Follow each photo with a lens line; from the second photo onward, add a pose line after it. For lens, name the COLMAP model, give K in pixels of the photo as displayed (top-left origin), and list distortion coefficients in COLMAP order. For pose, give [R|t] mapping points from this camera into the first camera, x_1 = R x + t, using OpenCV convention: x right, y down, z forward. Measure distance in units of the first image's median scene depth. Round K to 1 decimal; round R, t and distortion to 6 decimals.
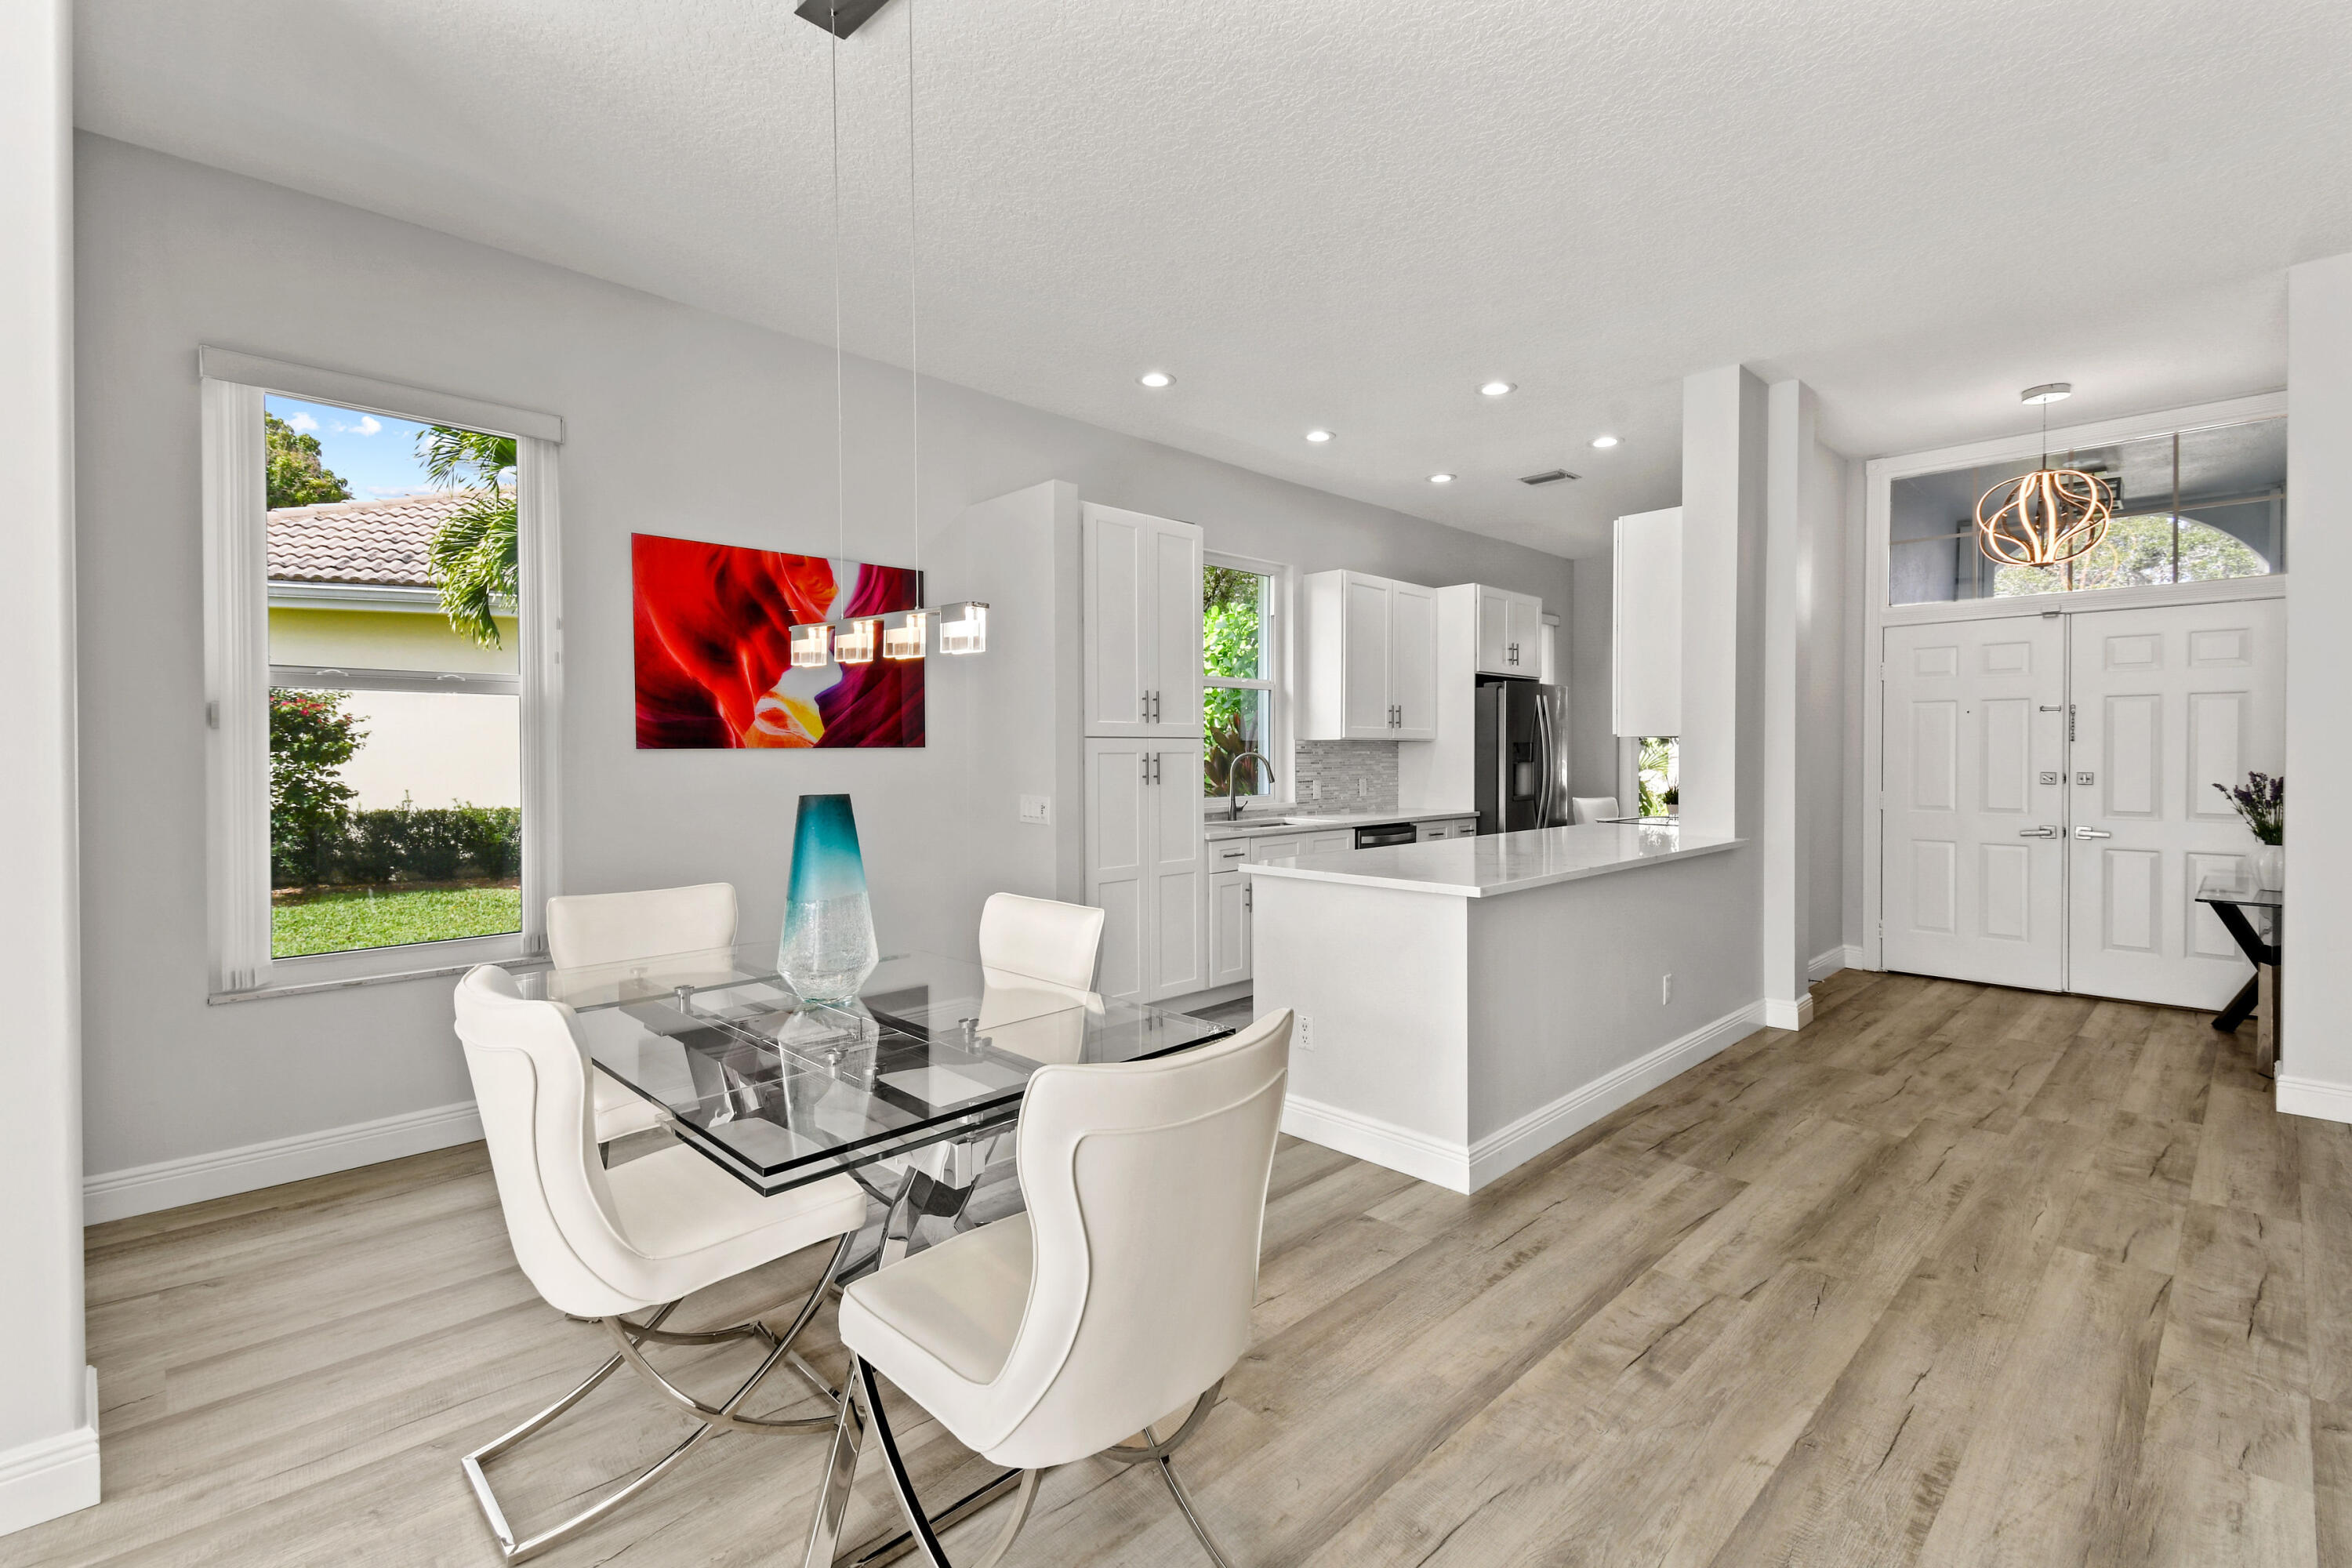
lens RADIAL K [[1047.8, 0, 1202.3], [0, 1047.8, 766.4], [0, 0, 1]] dist [0.033847, -0.017165]
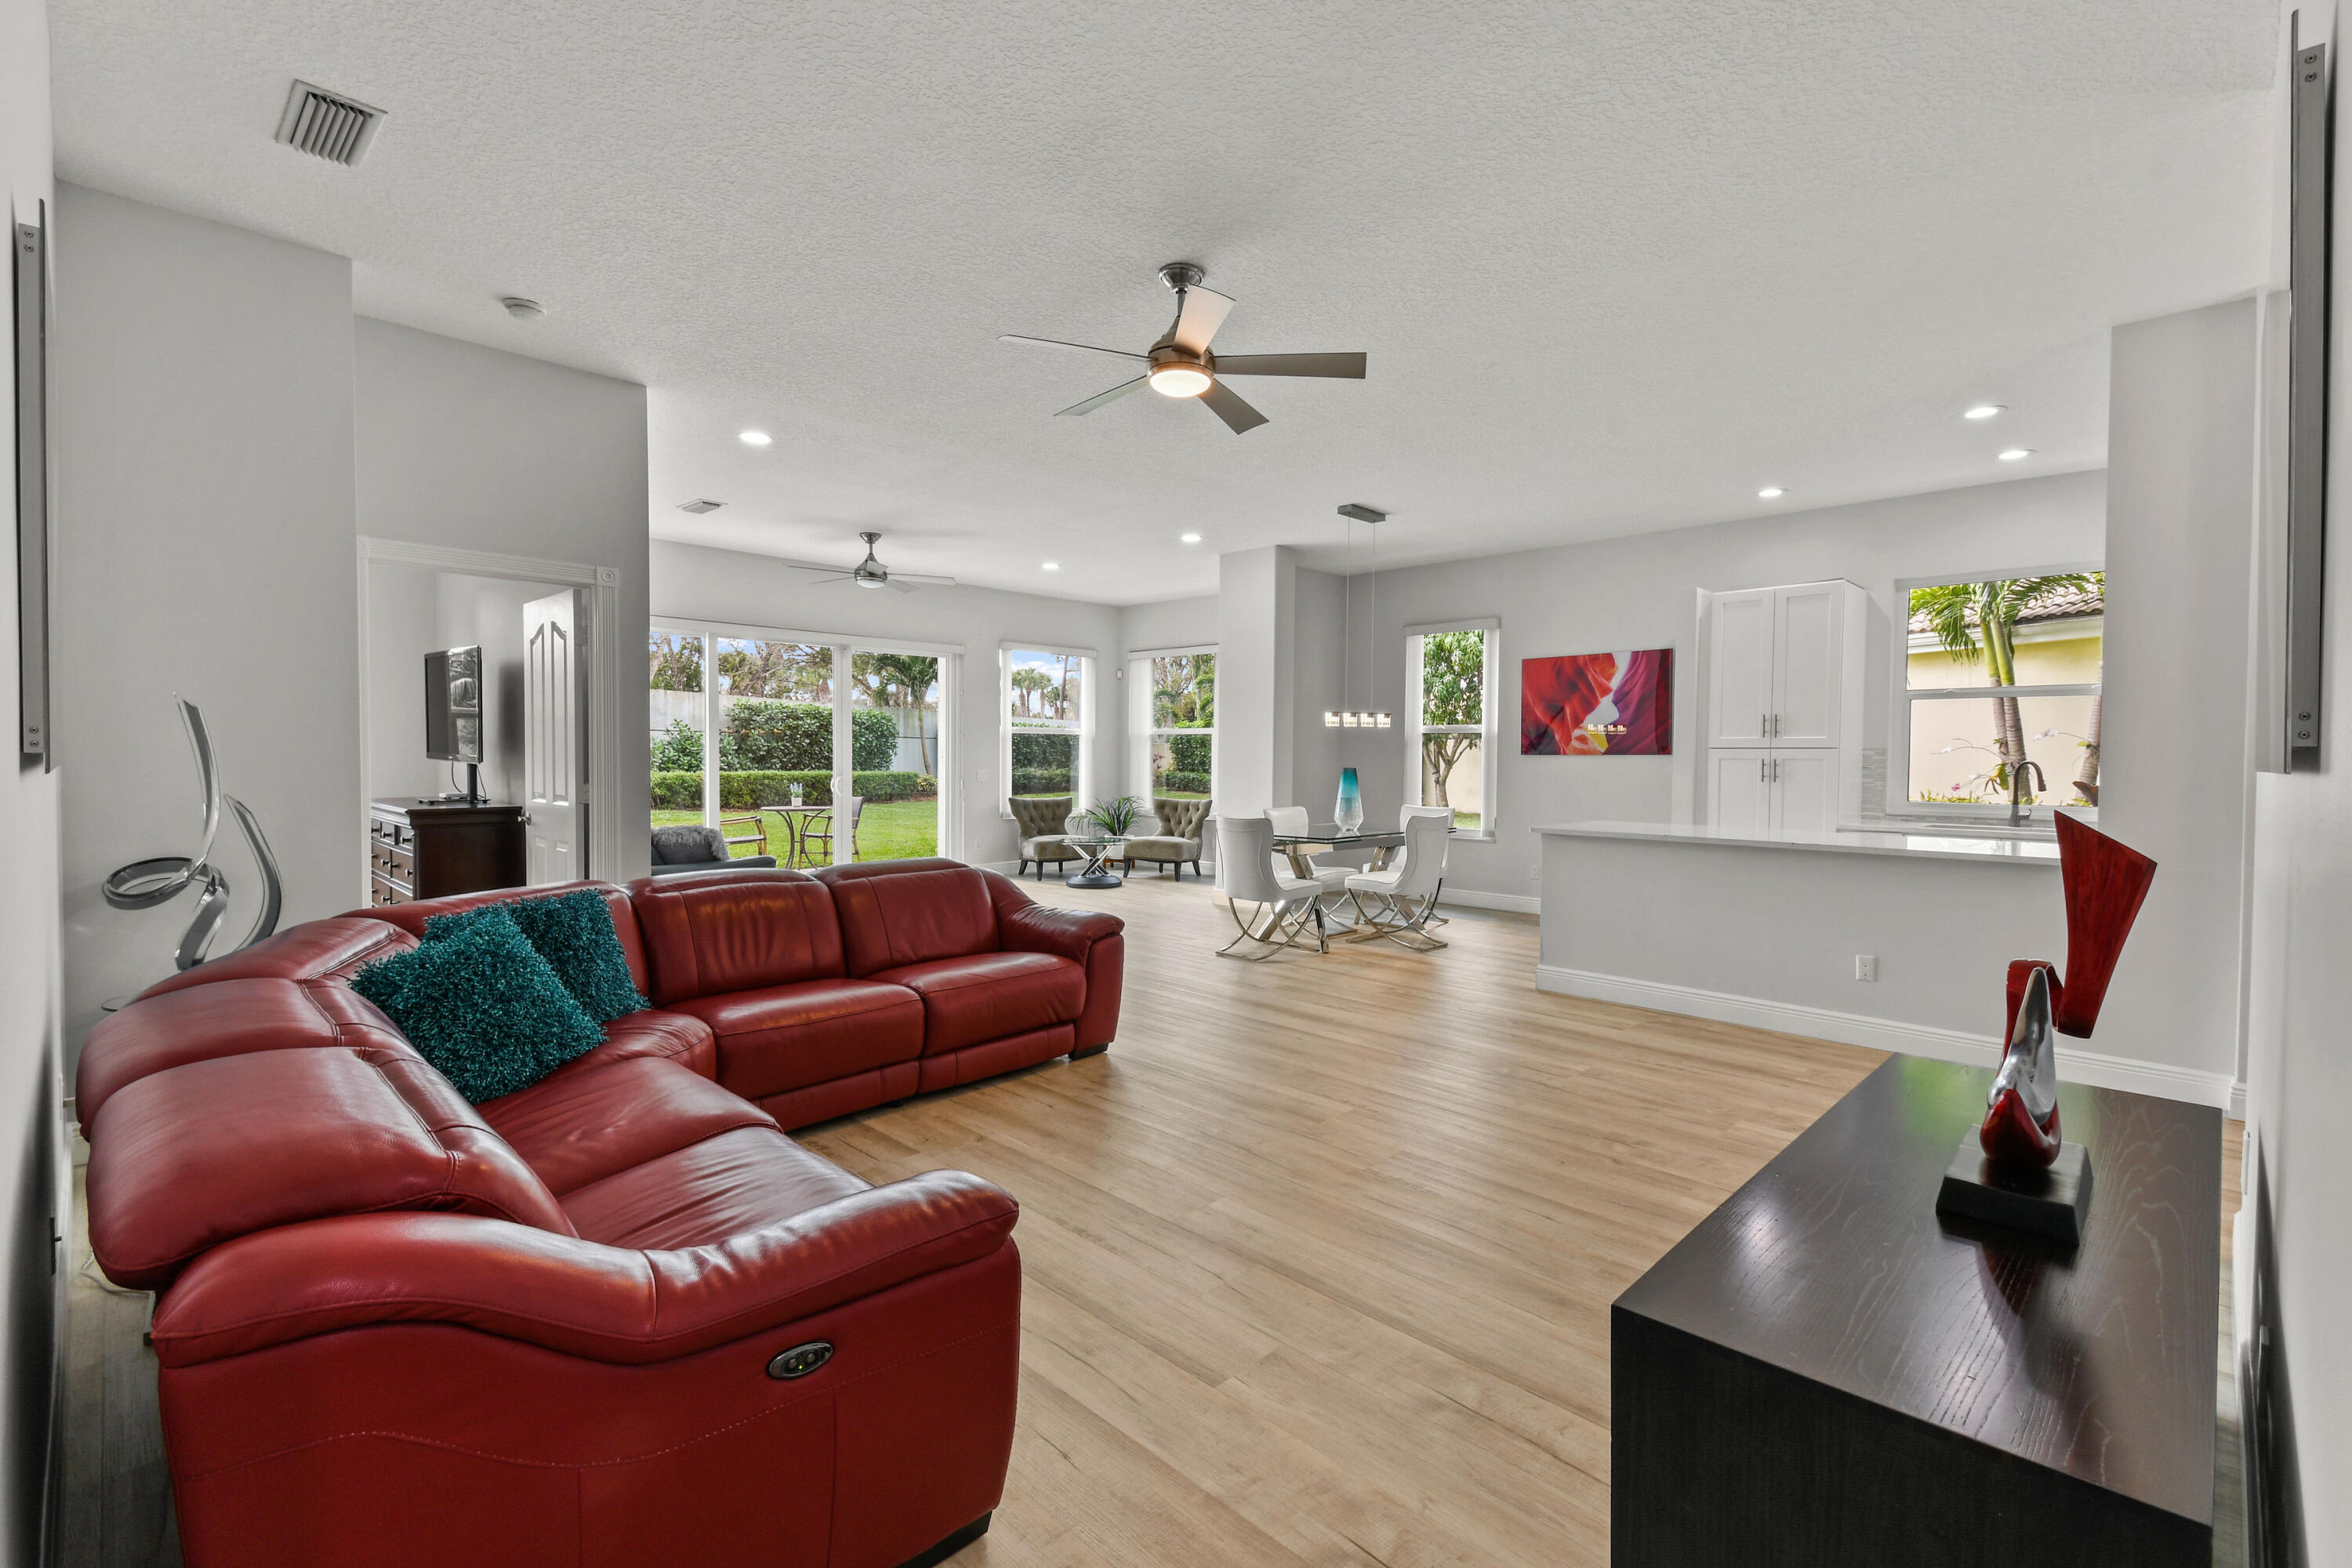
lens RADIAL K [[1047.8, 0, 1157.5], [0, 1047.8, 768.4], [0, 0, 1]] dist [0.033847, -0.017165]
pose [[-0.011614, 0.015092, -0.999819, 1.755242], [-0.022671, 0.999625, 0.015353, -0.005065], [0.999676, 0.022845, -0.011268, 0.265220]]
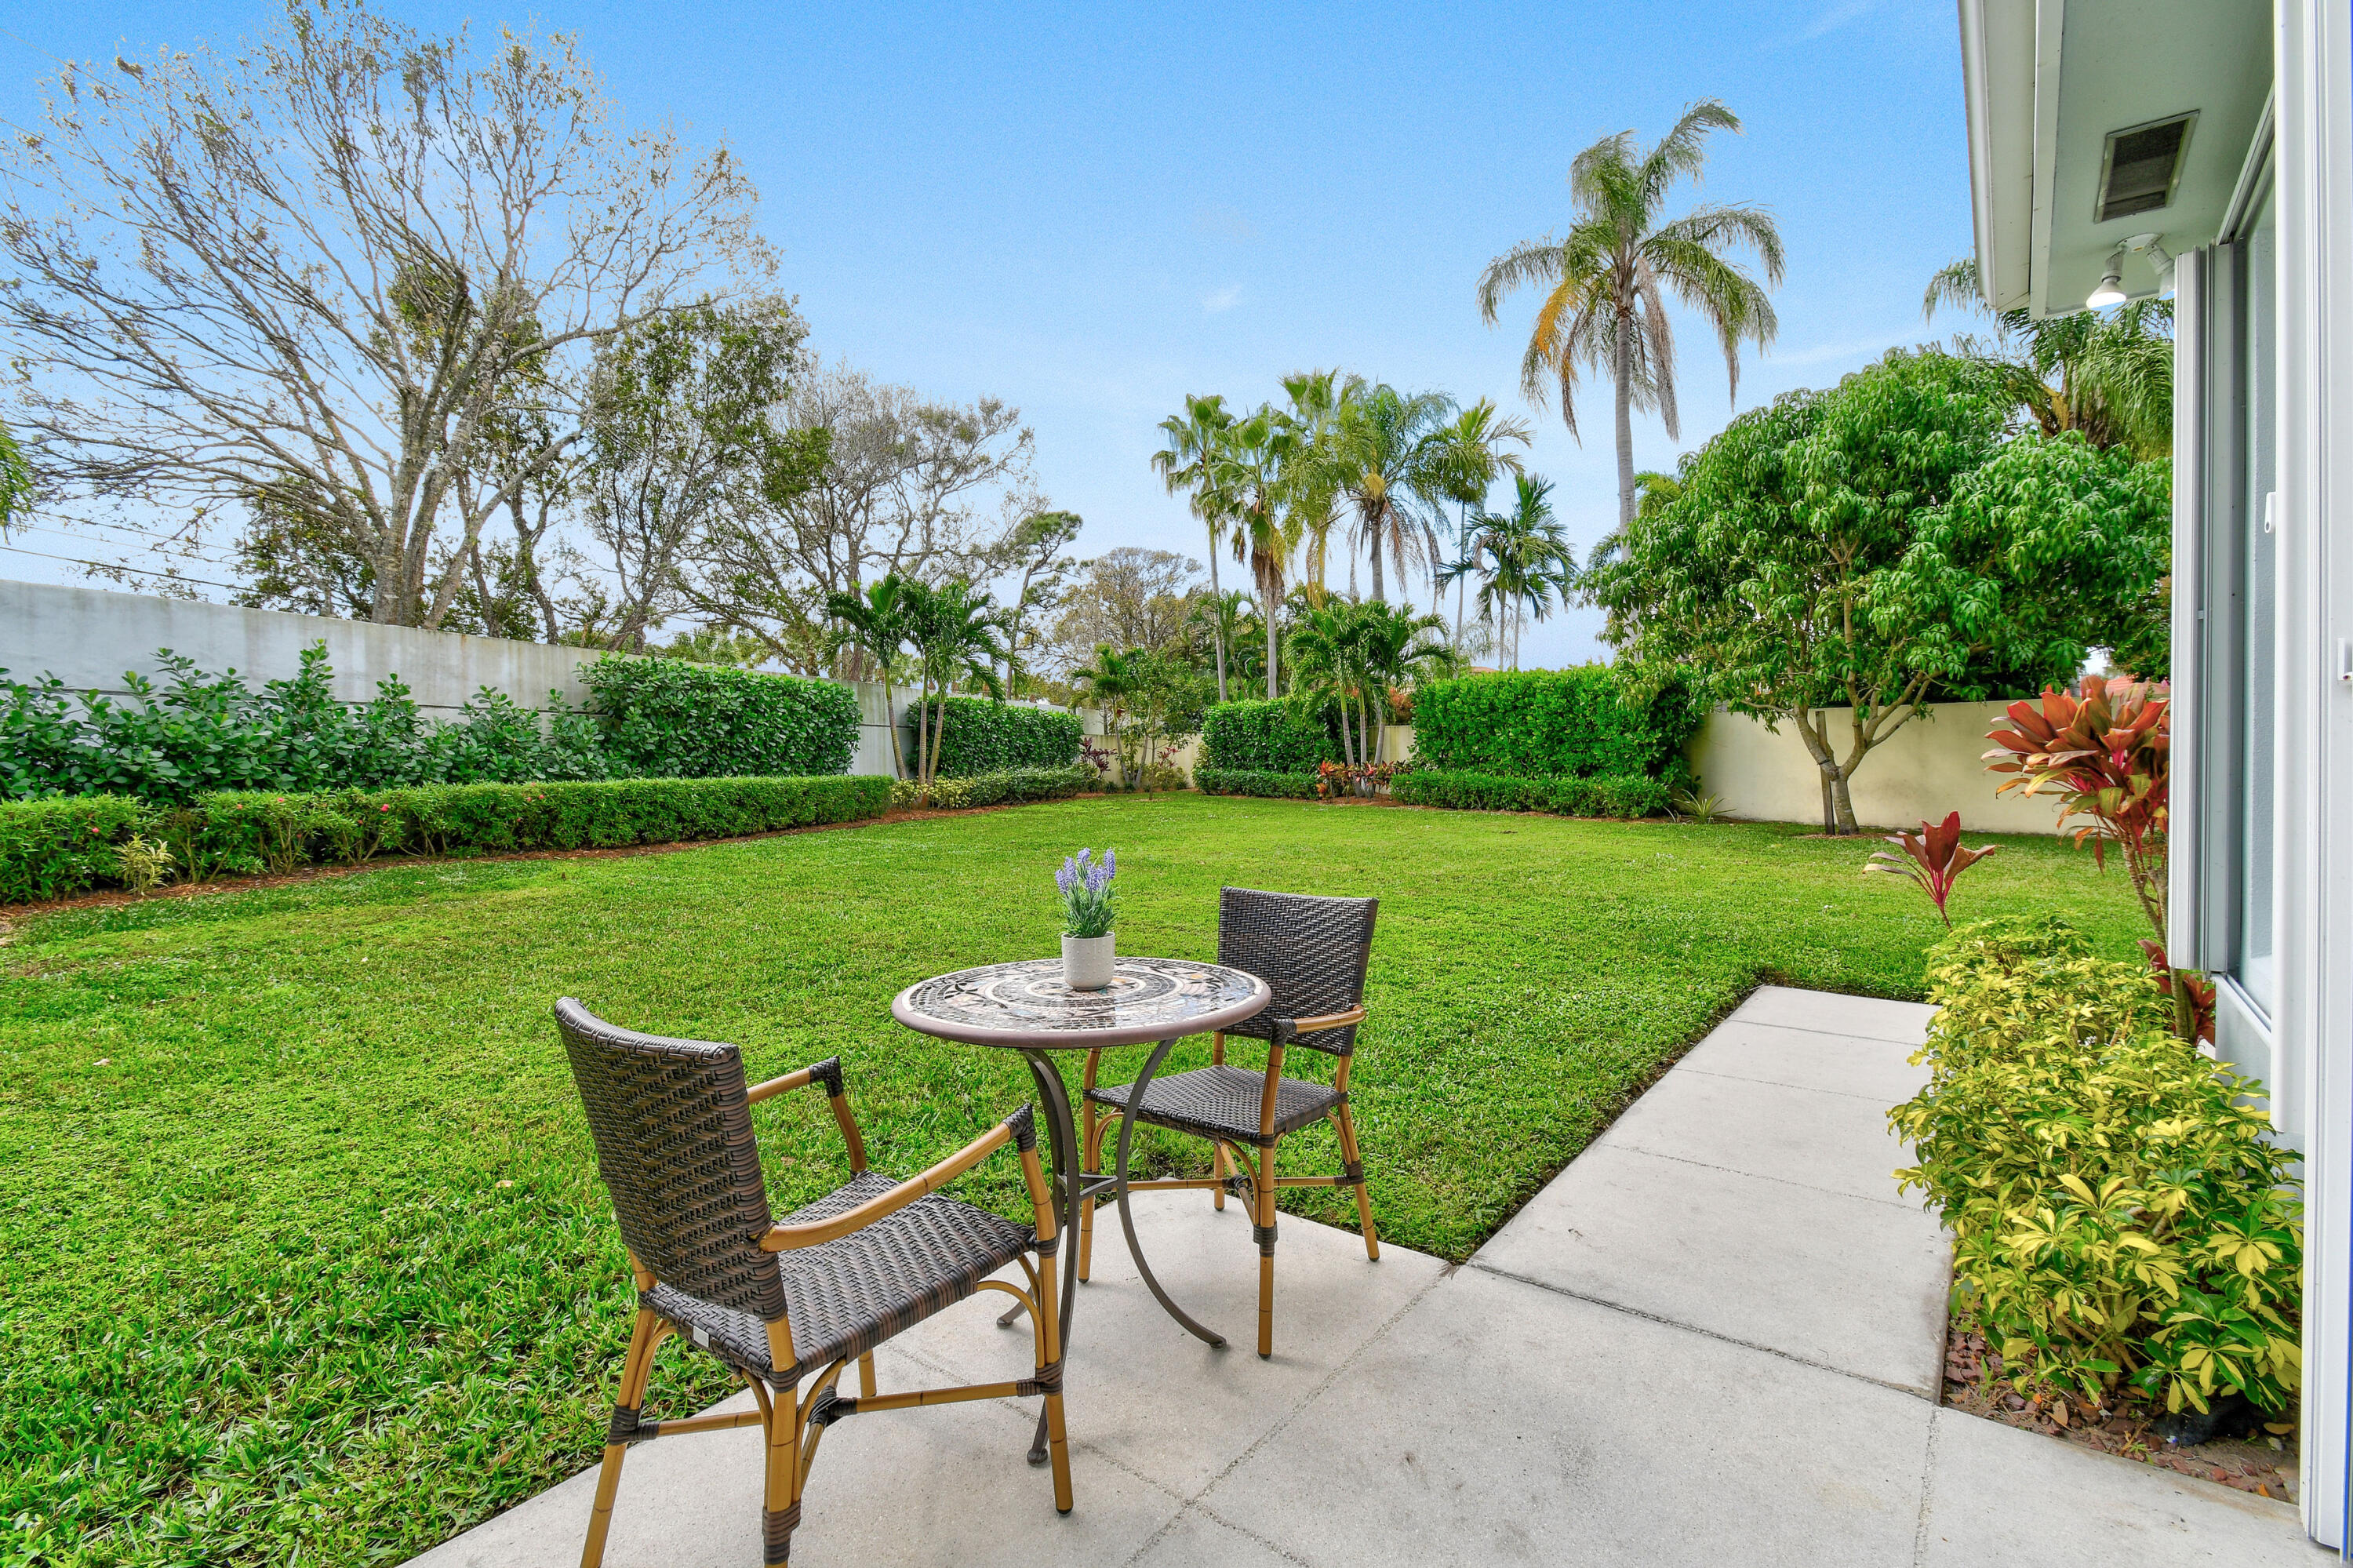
lens RADIAL K [[1048.3, 0, 1133.2], [0, 1048.3, 777.8], [0, 0, 1]] dist [0.033847, -0.017165]
pose [[0.073897, 0.024873, -0.996956, -0.565544], [-0.006337, 0.999680, 0.024472, 0.051366], [0.997246, 0.004509, 0.074031, -0.694338]]
